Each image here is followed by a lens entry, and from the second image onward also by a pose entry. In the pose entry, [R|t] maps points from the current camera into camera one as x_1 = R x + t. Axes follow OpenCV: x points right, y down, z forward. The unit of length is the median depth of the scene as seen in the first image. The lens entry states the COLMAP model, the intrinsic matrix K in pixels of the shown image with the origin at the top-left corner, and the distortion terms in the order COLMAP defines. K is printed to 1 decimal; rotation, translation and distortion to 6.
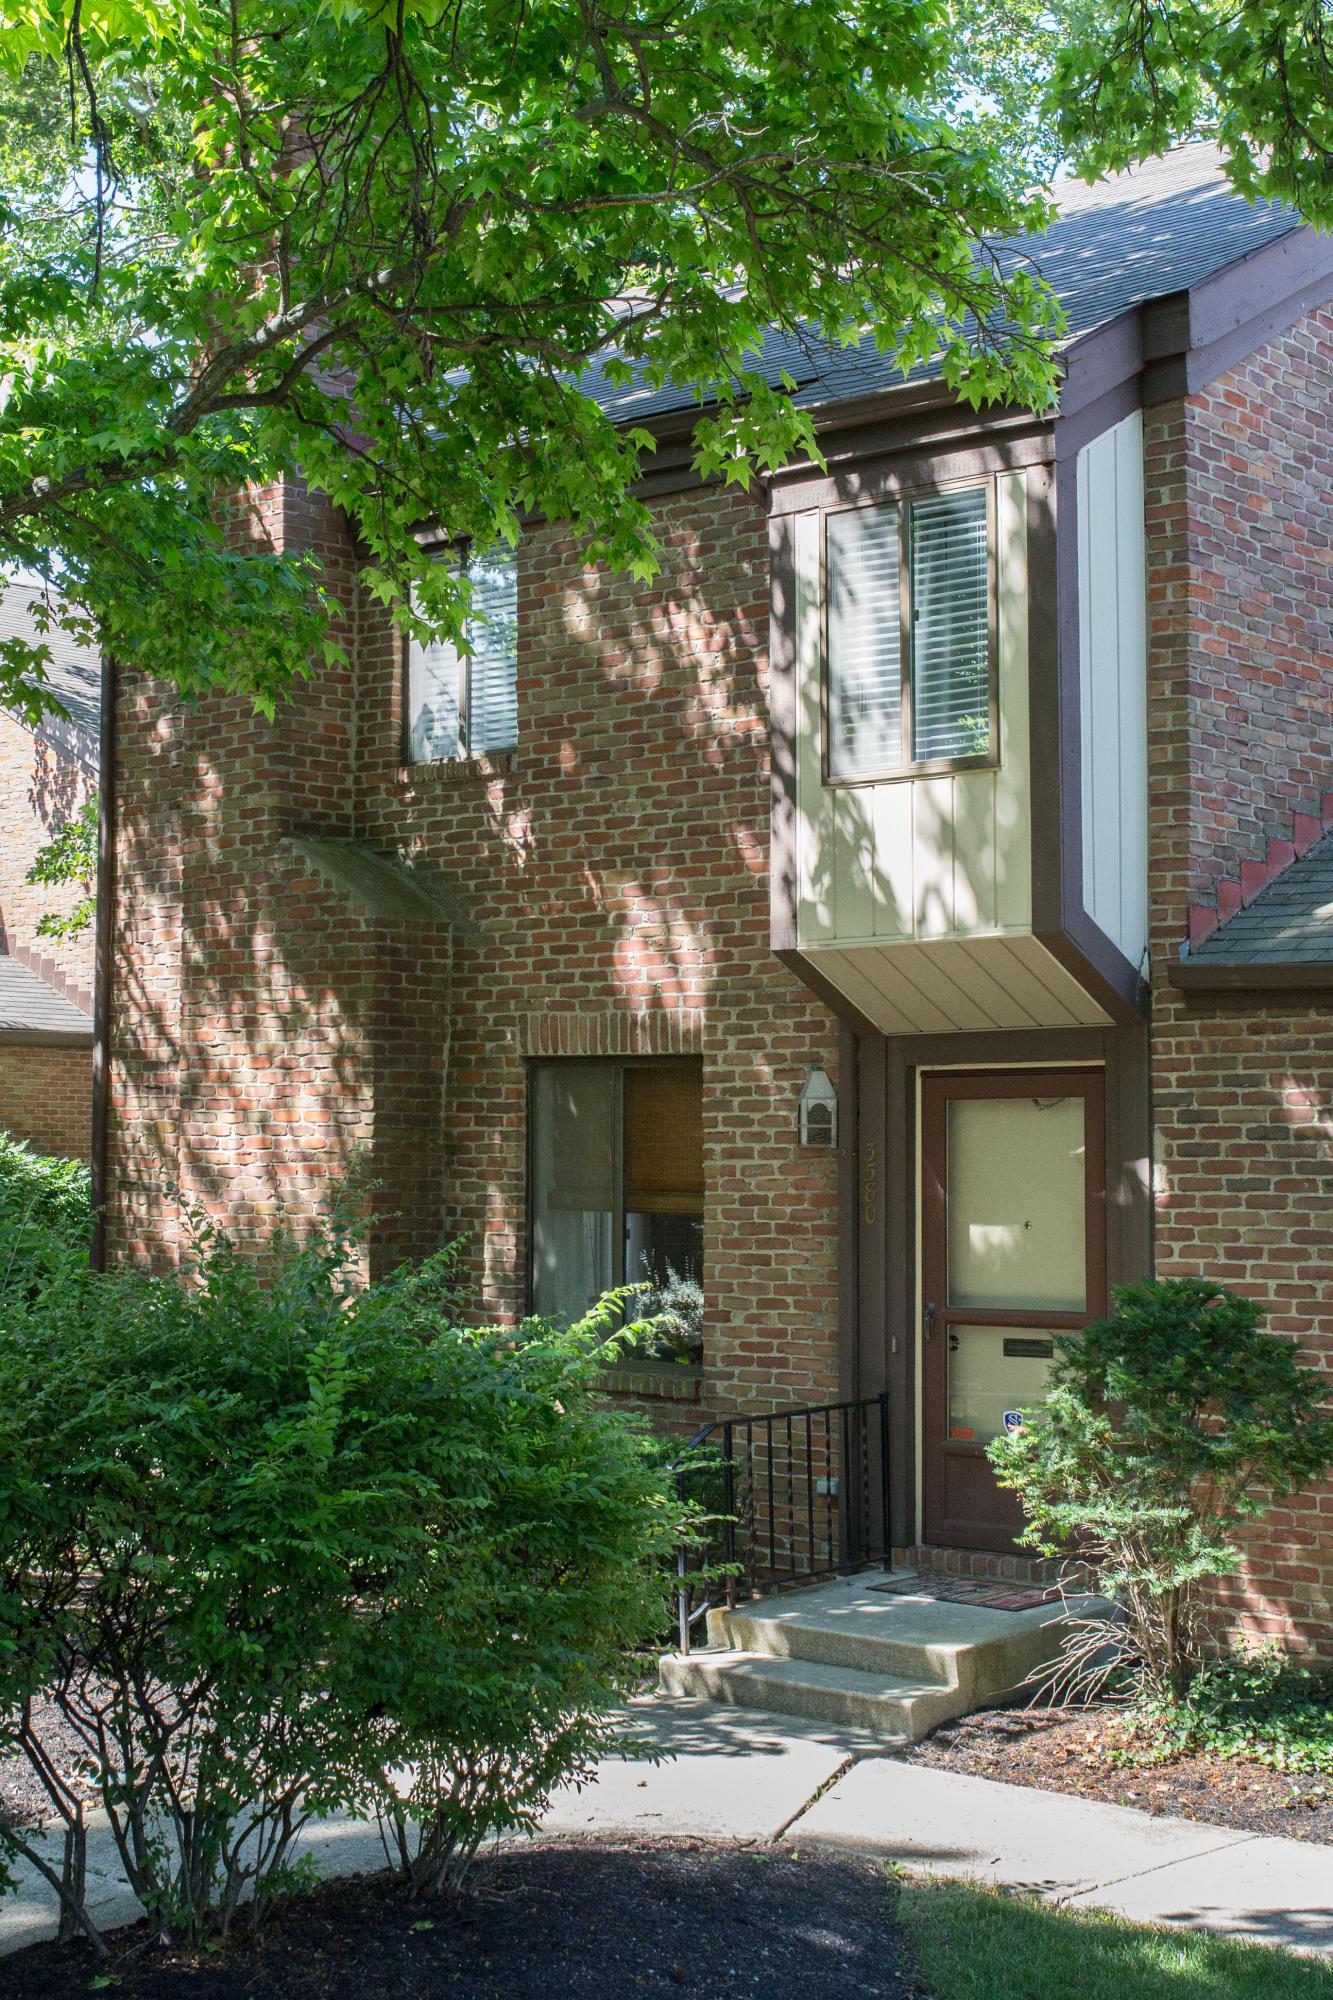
lens RADIAL K [[1912.3, 0, 676.1], [0, 1912.3, 1039.5], [0, 0, 1]] dist [-0.061249, 0.096602]
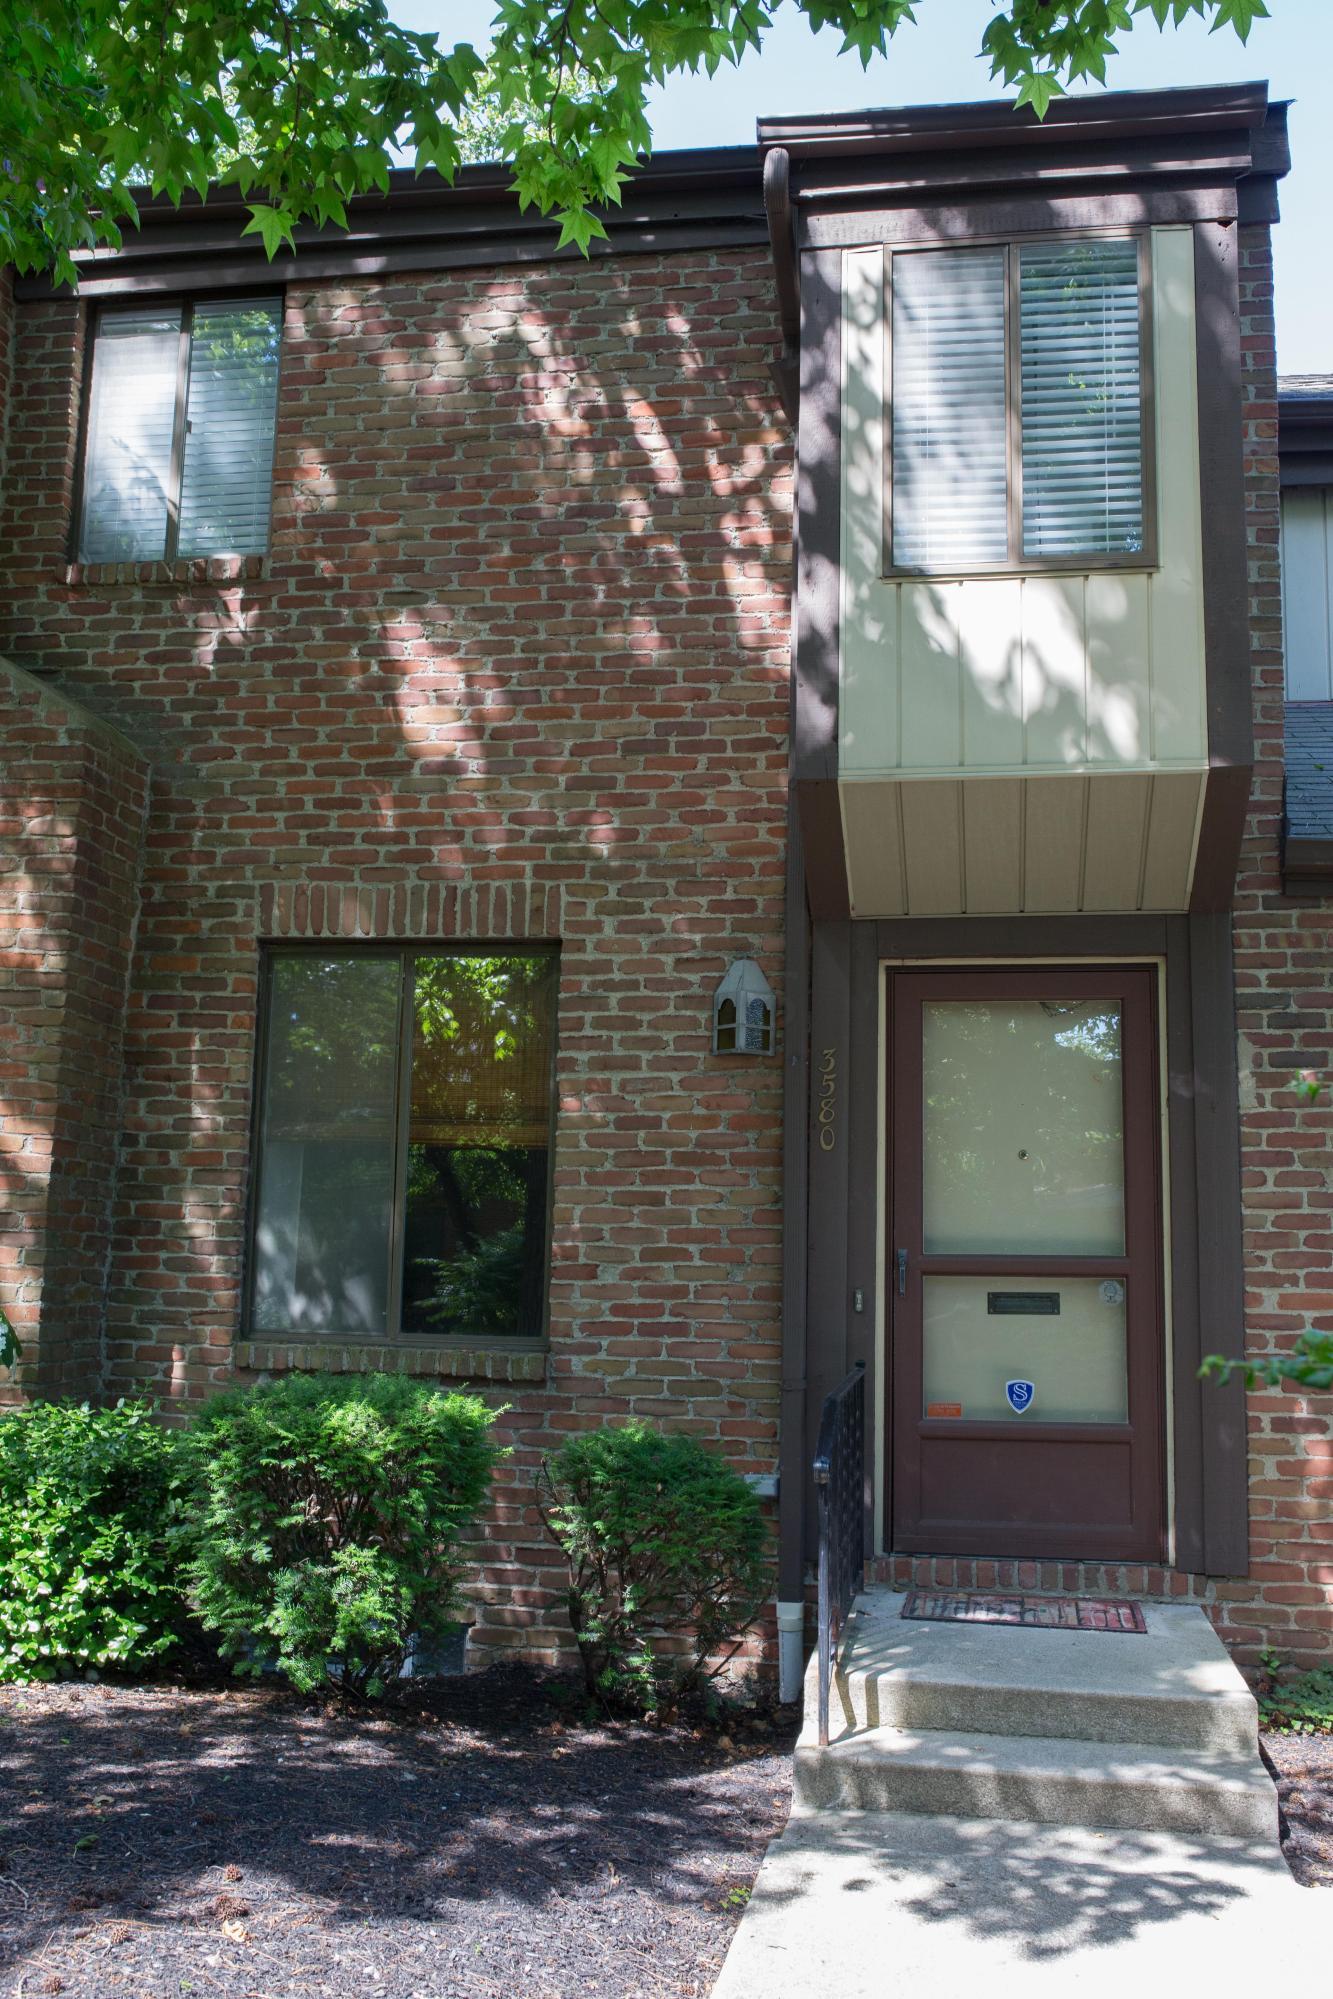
lens RADIAL K [[1599.0, 0, 666.5], [0, 1599.0, 999.5], [0, 0, 1]] dist [-0.059667, 0.051545]
pose [[0.895351, 0.078491, 0.438391, -0.241616], [-0.052563, 0.996091, -0.070989, 0.079698], [-0.442249, 0.040517, 0.895977, 0.403020]]
